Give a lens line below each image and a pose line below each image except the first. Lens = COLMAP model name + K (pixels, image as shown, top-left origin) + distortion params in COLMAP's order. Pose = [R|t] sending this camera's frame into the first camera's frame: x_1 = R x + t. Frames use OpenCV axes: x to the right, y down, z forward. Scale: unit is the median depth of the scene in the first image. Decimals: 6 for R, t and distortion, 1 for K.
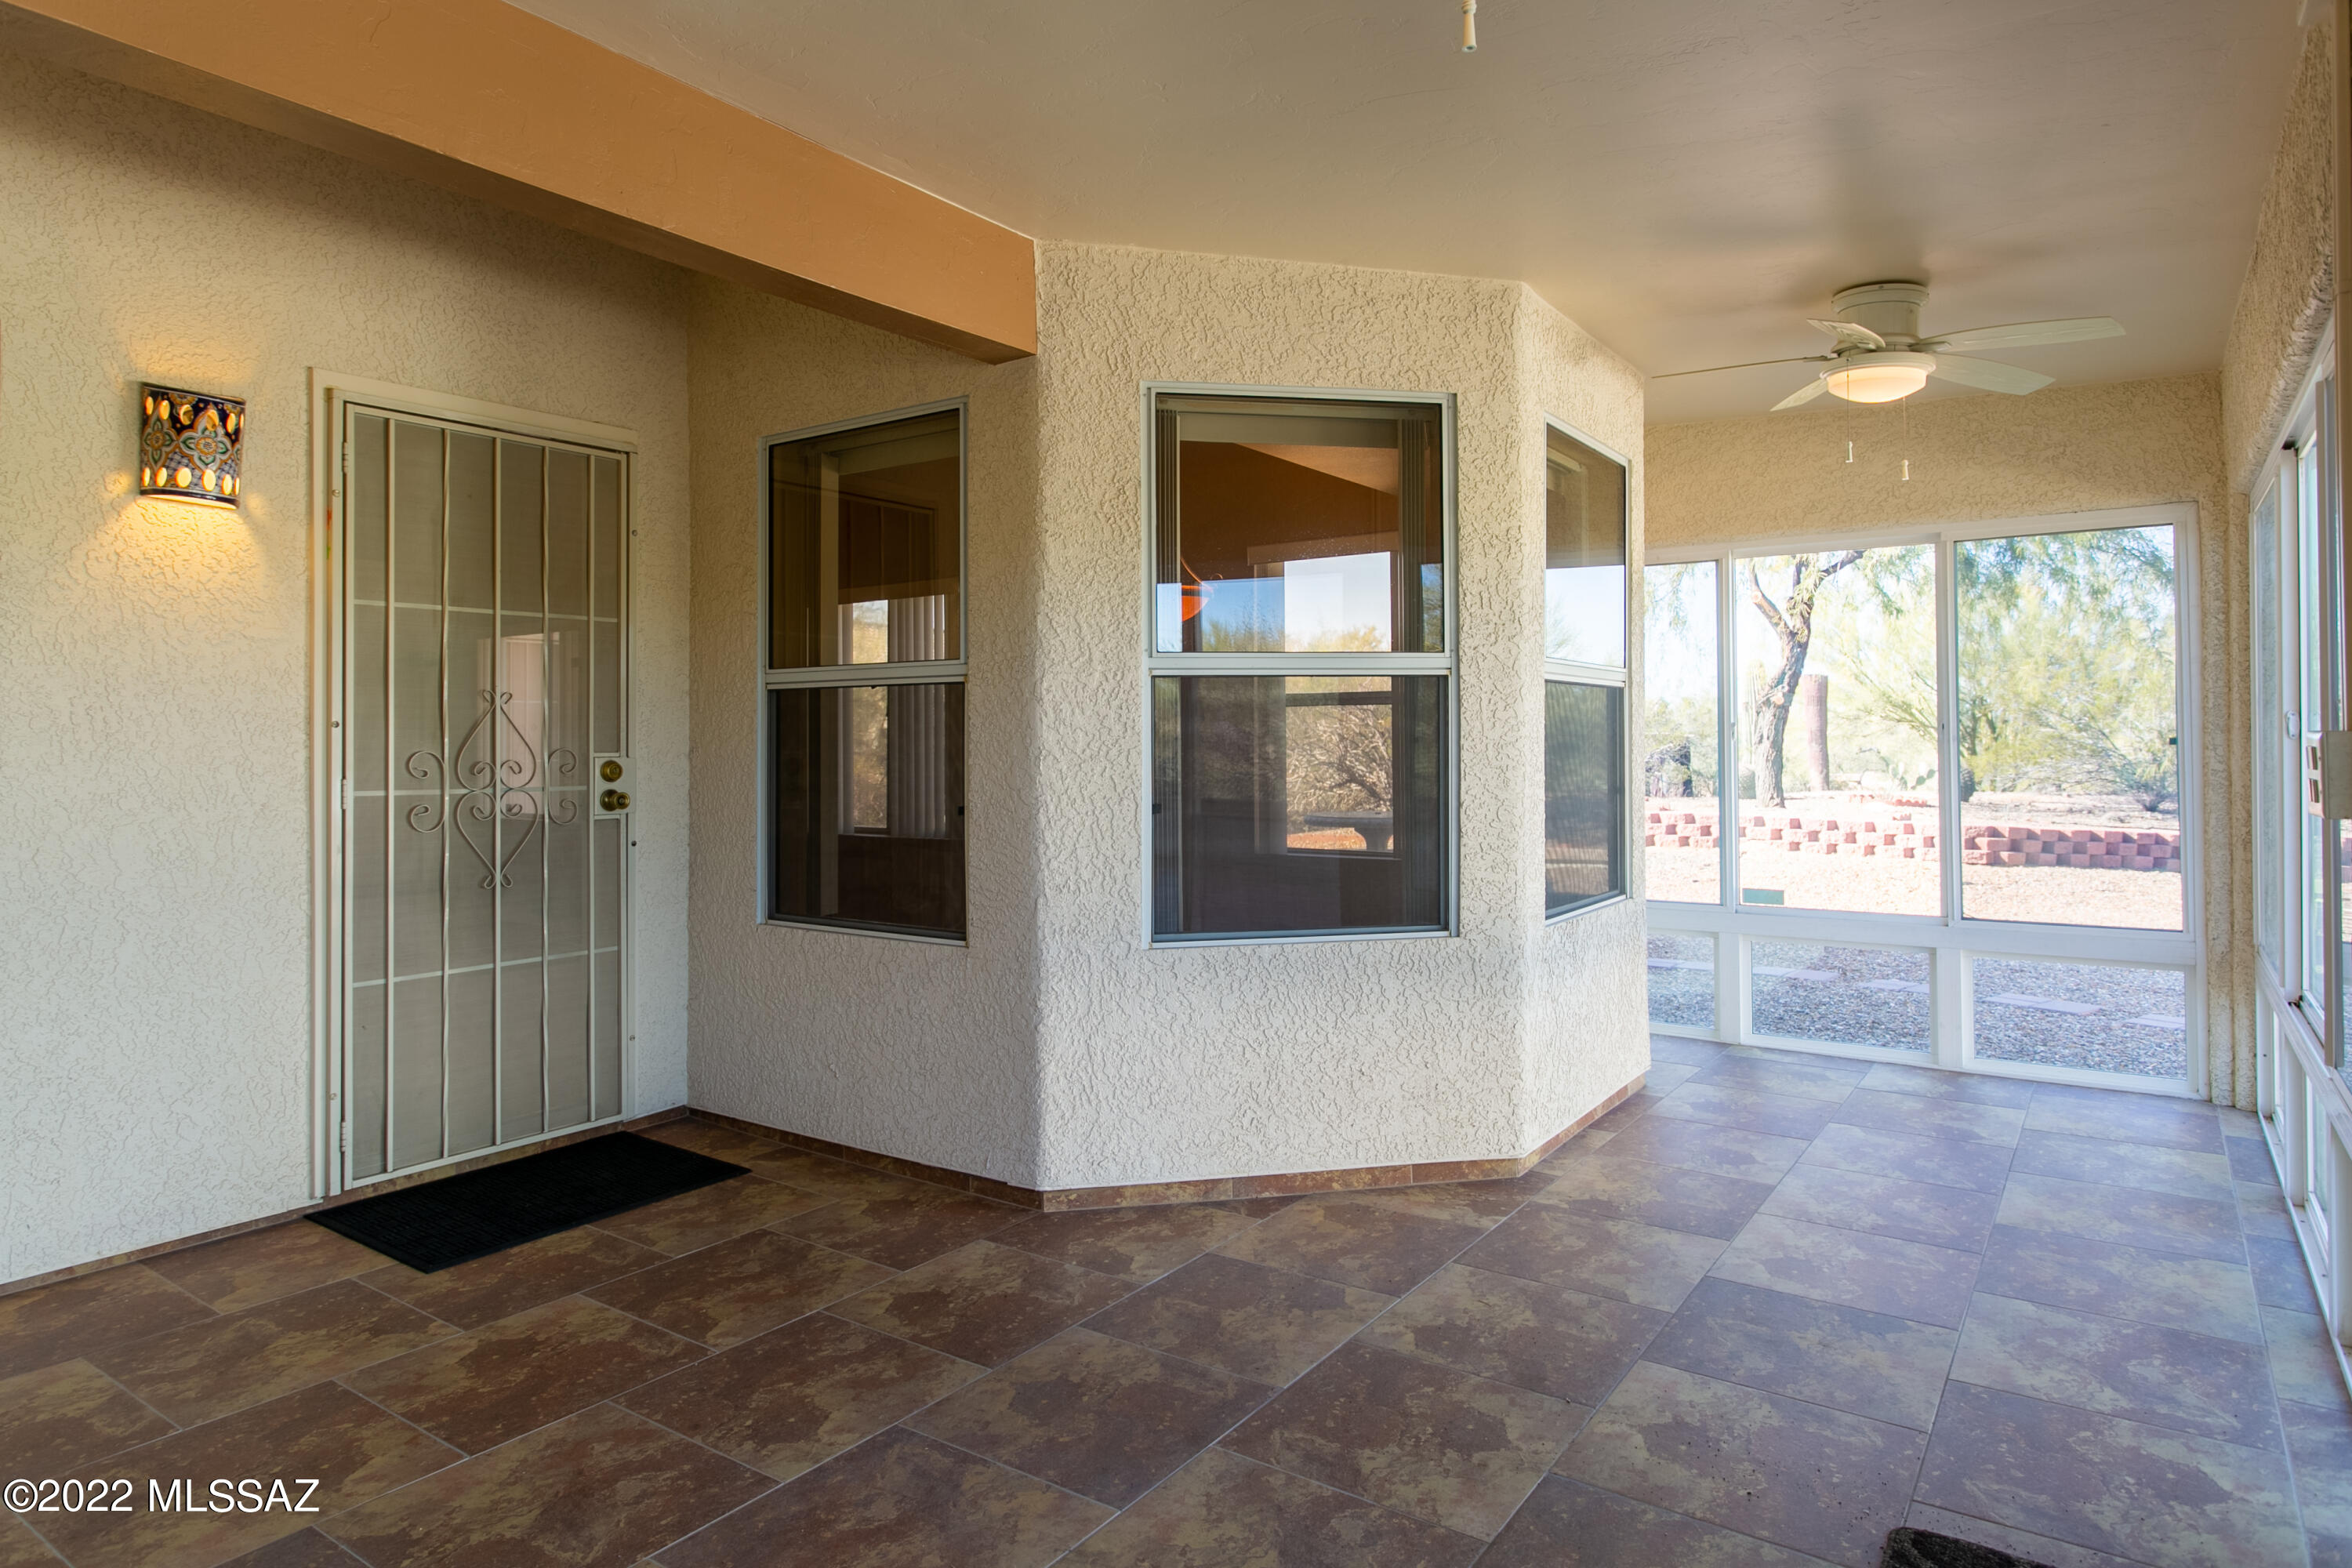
lens RADIAL K [[1393.4, 0, 1173.0], [0, 1393.4, 723.1], [0, 0, 1]] dist [-0.004154, 0.002396]
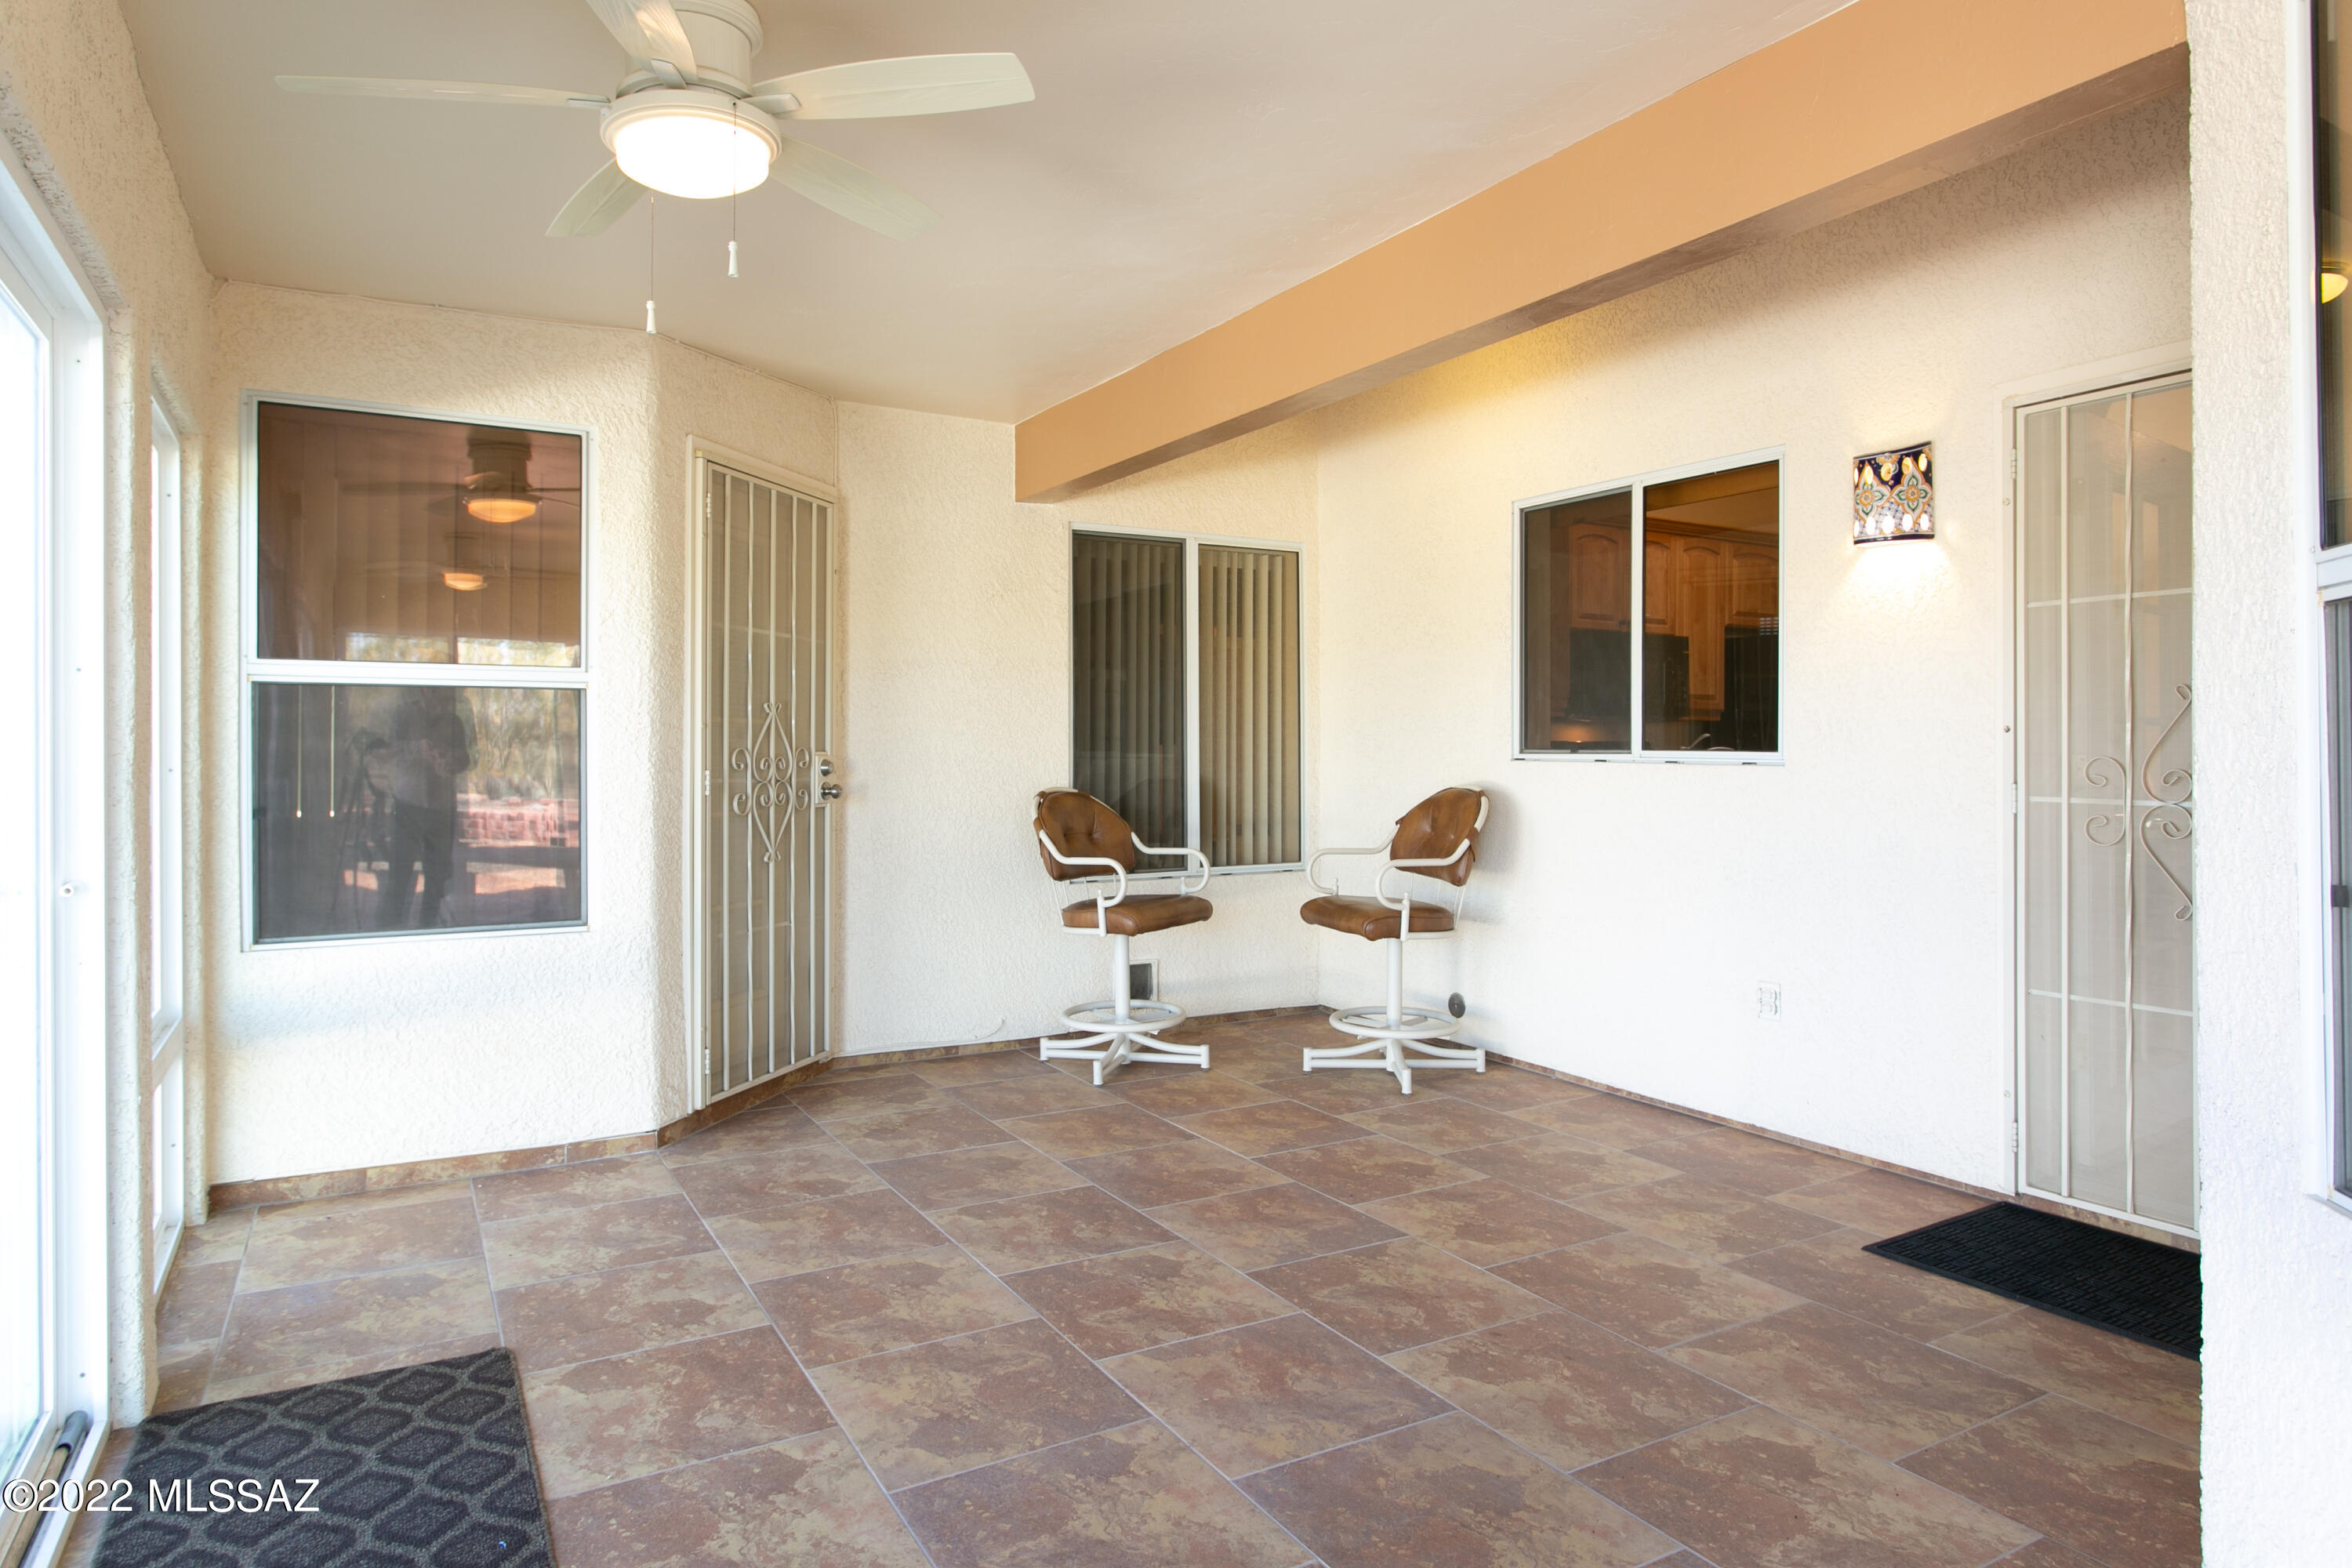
lens RADIAL K [[1399.2, 0, 1173.9], [0, 1399.2, 752.1], [0, 0, 1]] dist [0.016009, 0.000789]
pose [[-0.431443, 0.005860, -0.902121, 0.603342], [0.016875, 0.999856, -0.001576, 0.009474], [0.901982, -0.015903, -0.431480, 0.918936]]
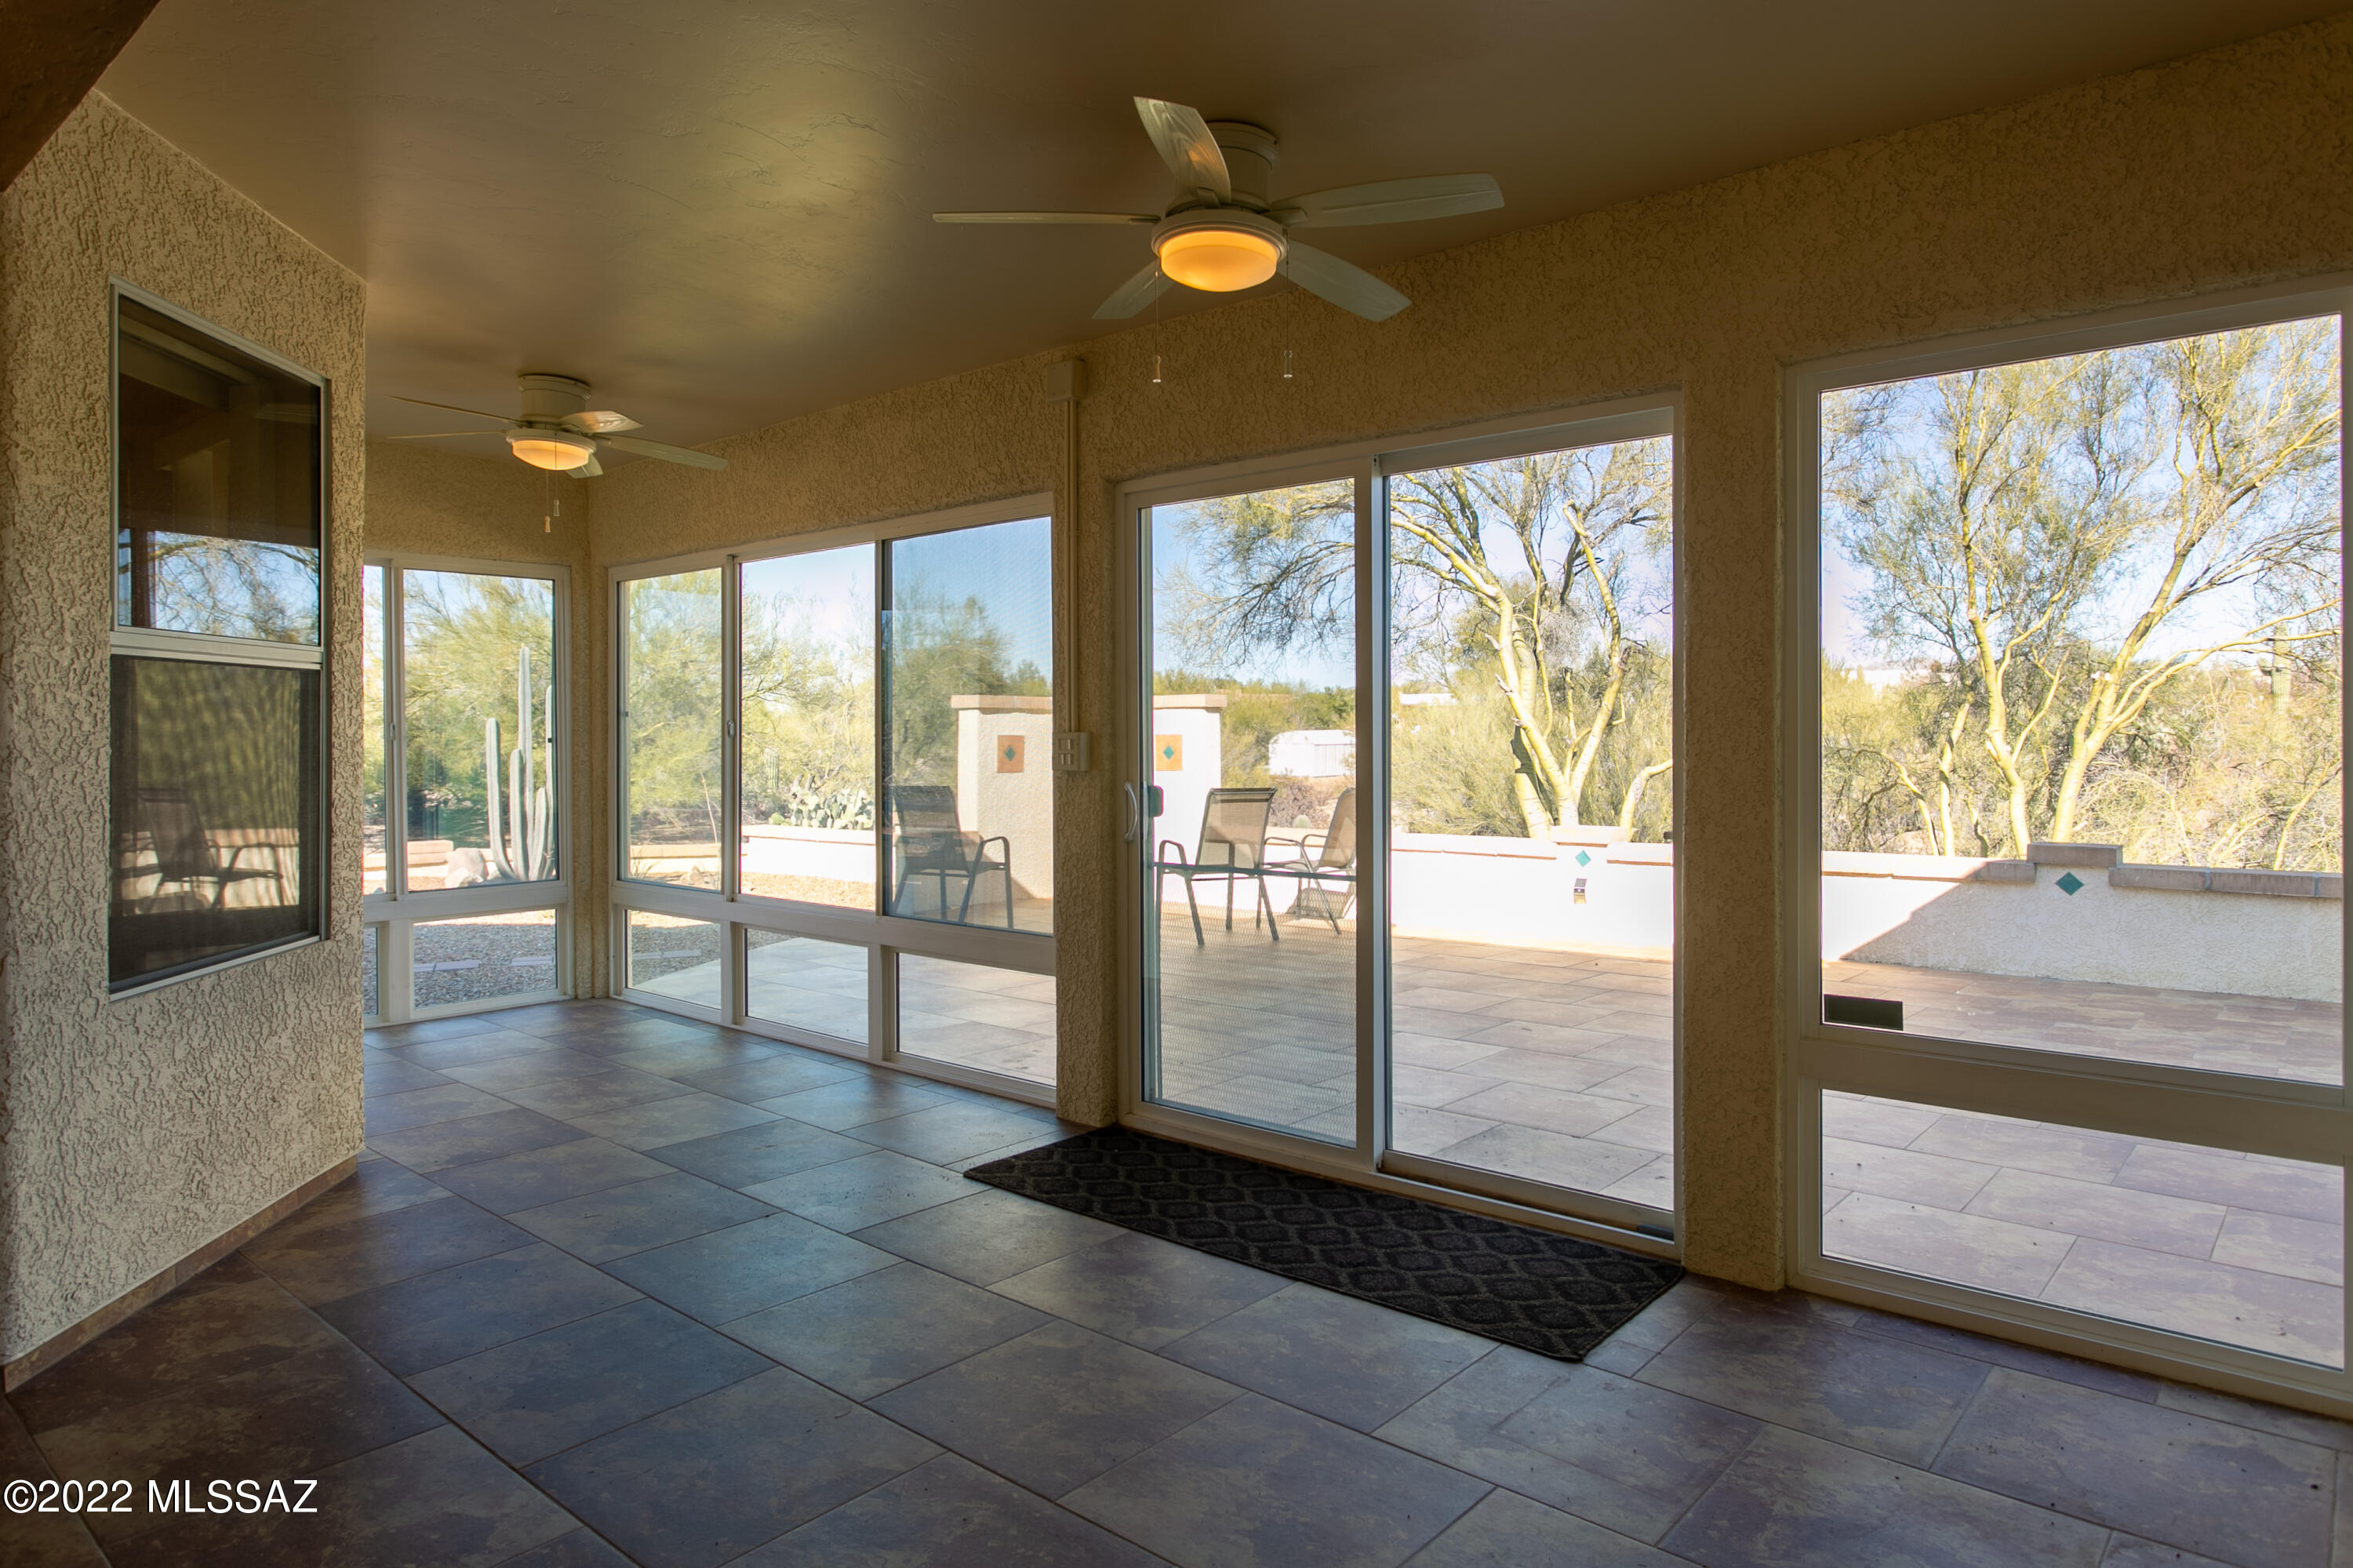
lens RADIAL K [[1399.9, 0, 1174.4], [0, 1399.9, 752.1], [0, 0, 1]] dist [0.016009, 0.000789]
pose [[0.108526, -0.007577, 0.994065, -0.784492], [-0.011003, 0.999901, 0.008823, 0.007789], [-0.994033, -0.011895, 0.108432, 0.338952]]
